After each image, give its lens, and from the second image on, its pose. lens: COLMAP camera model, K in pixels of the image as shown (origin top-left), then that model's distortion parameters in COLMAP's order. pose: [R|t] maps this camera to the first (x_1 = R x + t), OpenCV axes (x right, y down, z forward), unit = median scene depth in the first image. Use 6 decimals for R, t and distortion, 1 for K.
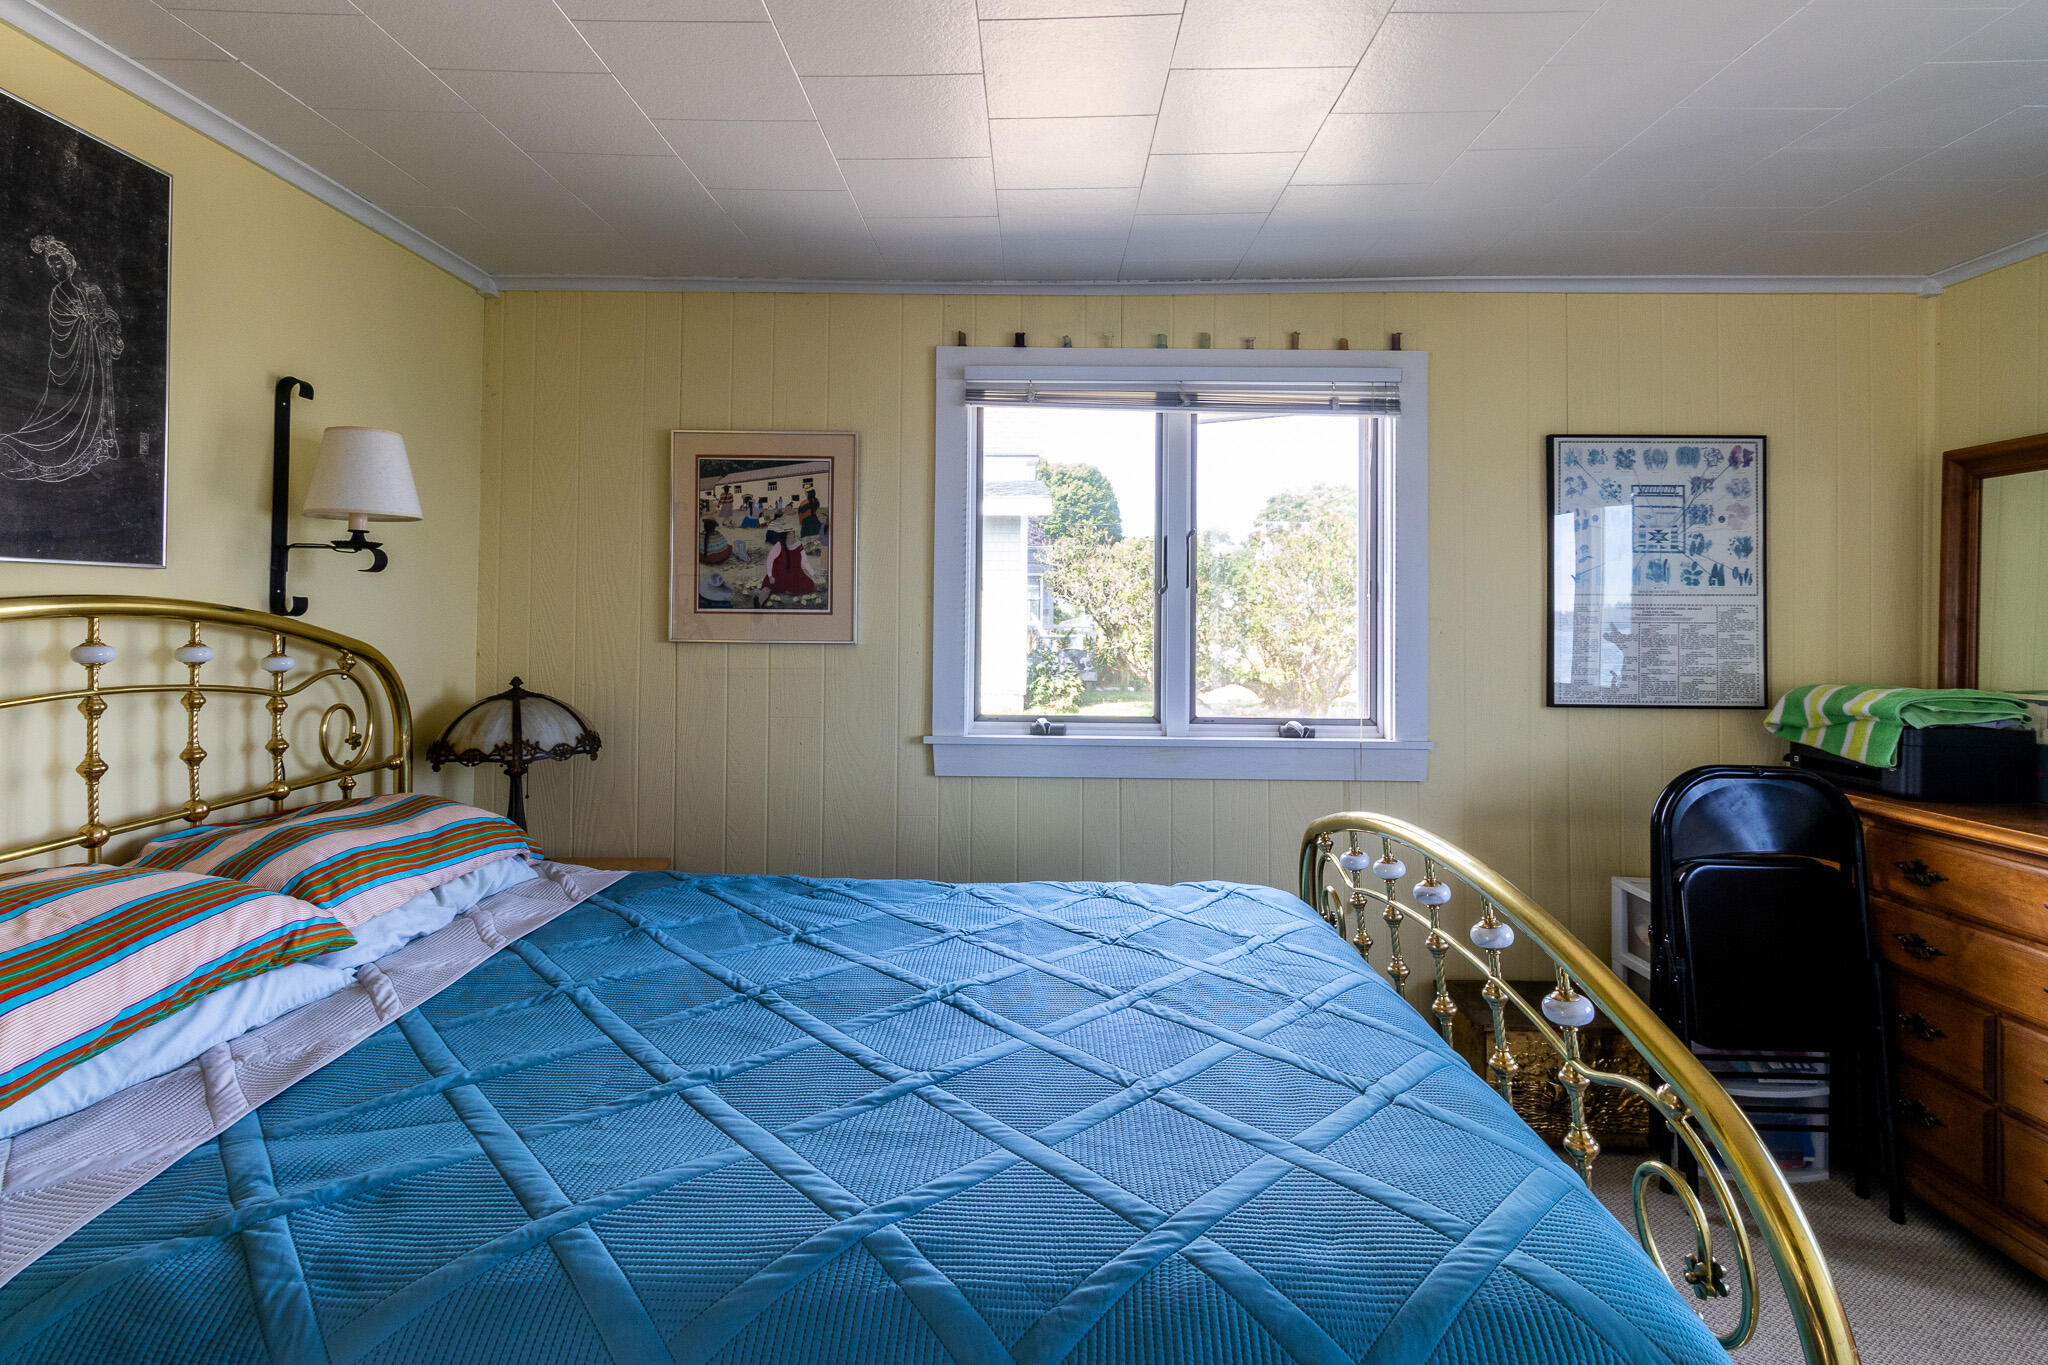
lens RADIAL K [[998.7, 0, 1007.2], [0, 998.7, 611.1], [0, 0, 1]] dist [-0.000107, 0.001026]
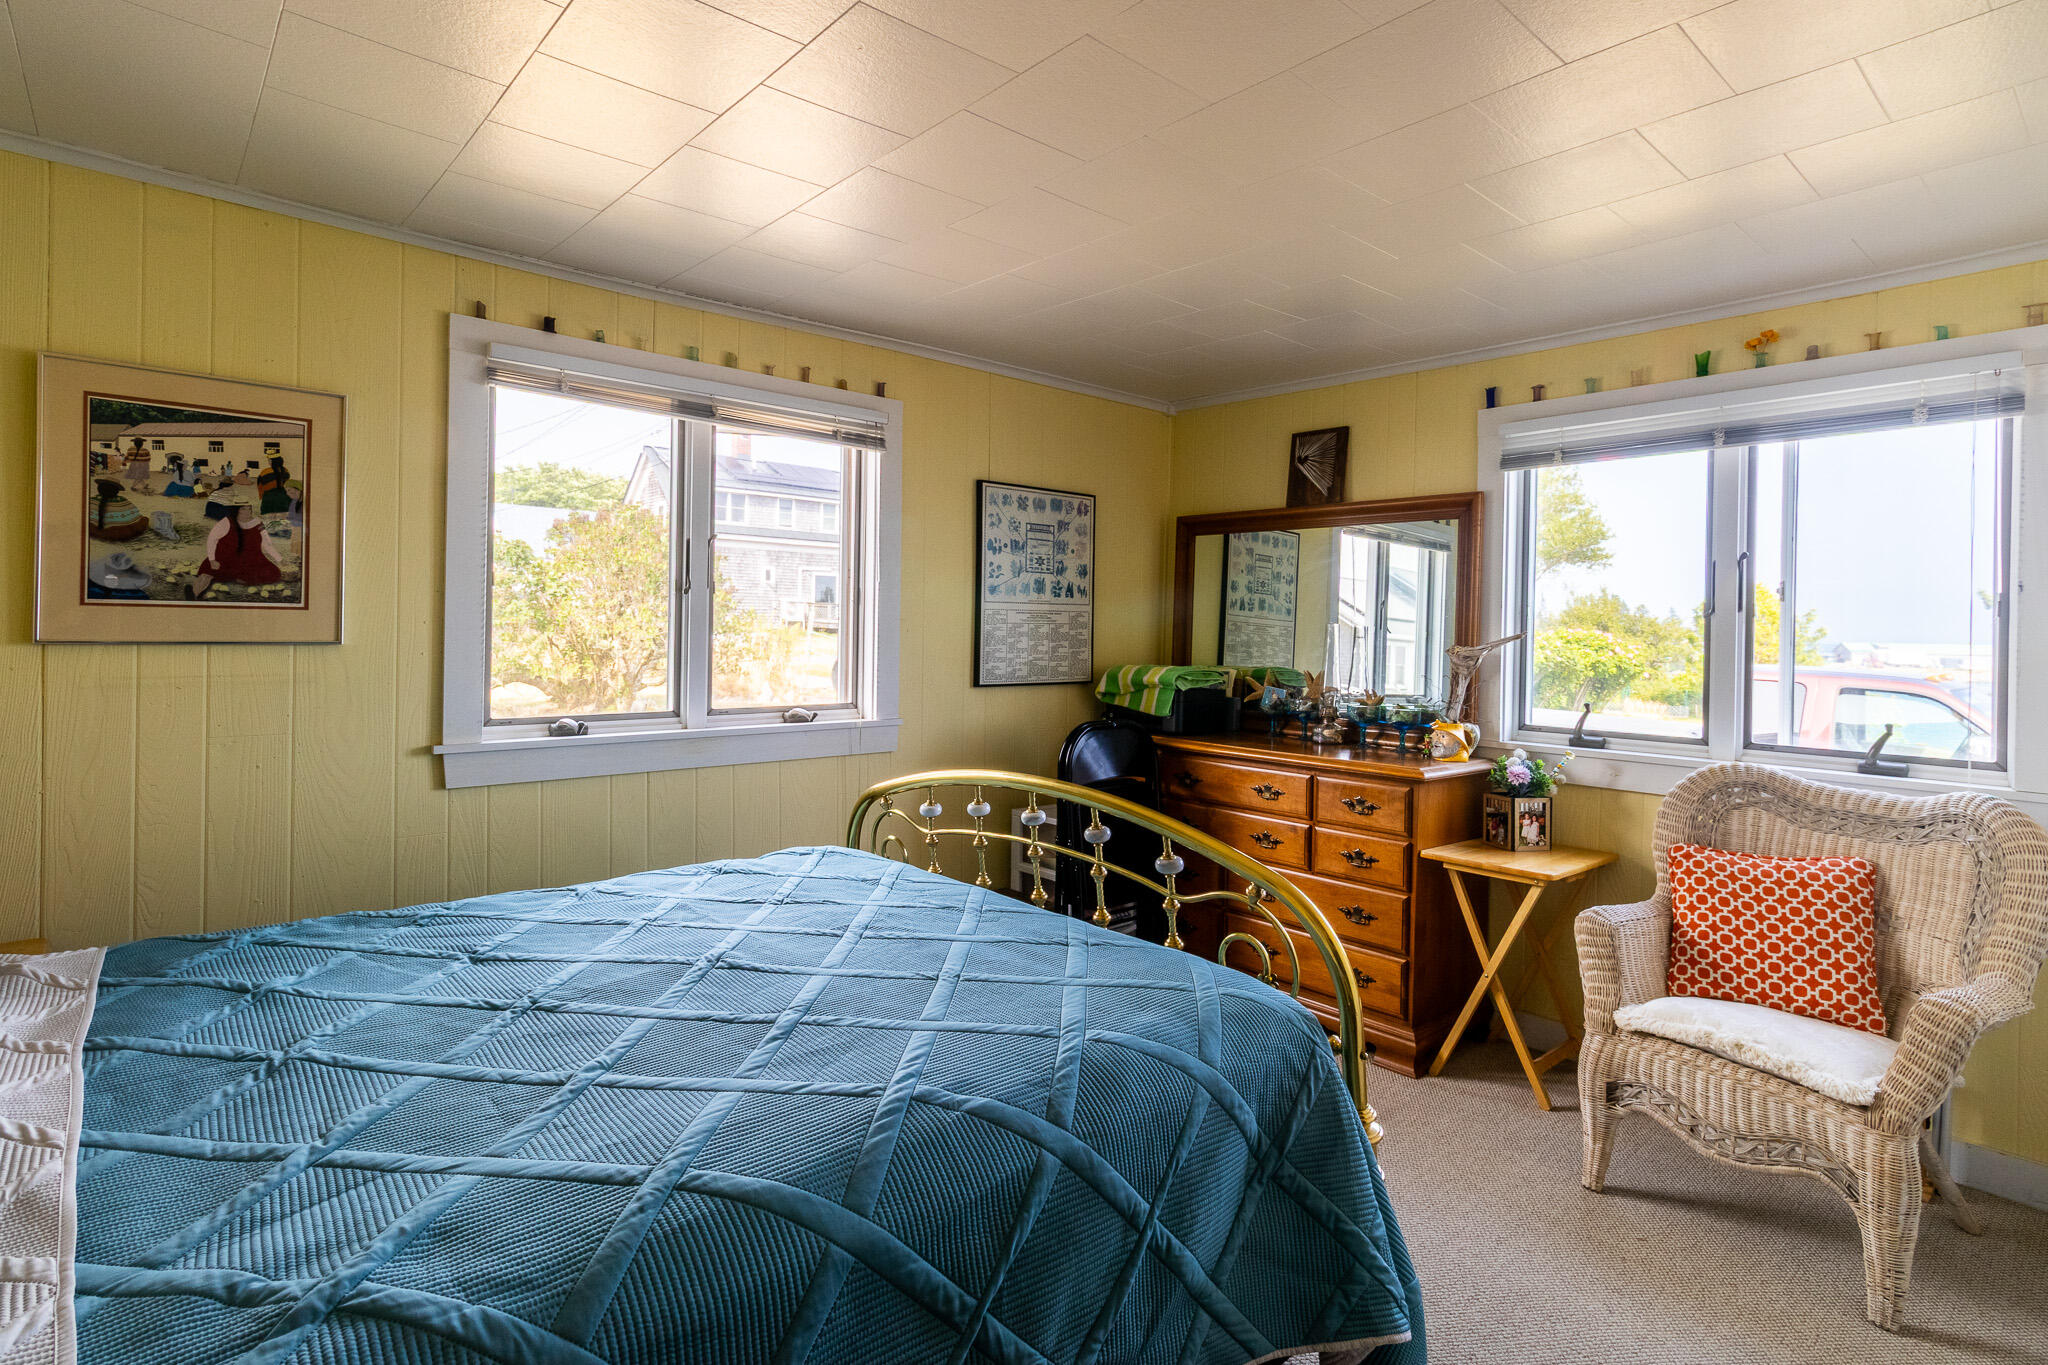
lens RADIAL K [[998.7, 0, 1019.6], [0, 998.7, 631.5], [0, 0, 1]] dist [-0.000107, 0.001026]
pose [[0.747137, -0.001217, 0.664669, -0.292226], [-0.016904, 0.999640, 0.020831, -0.005640], [-0.664455, -0.026799, 0.746847, -0.020477]]
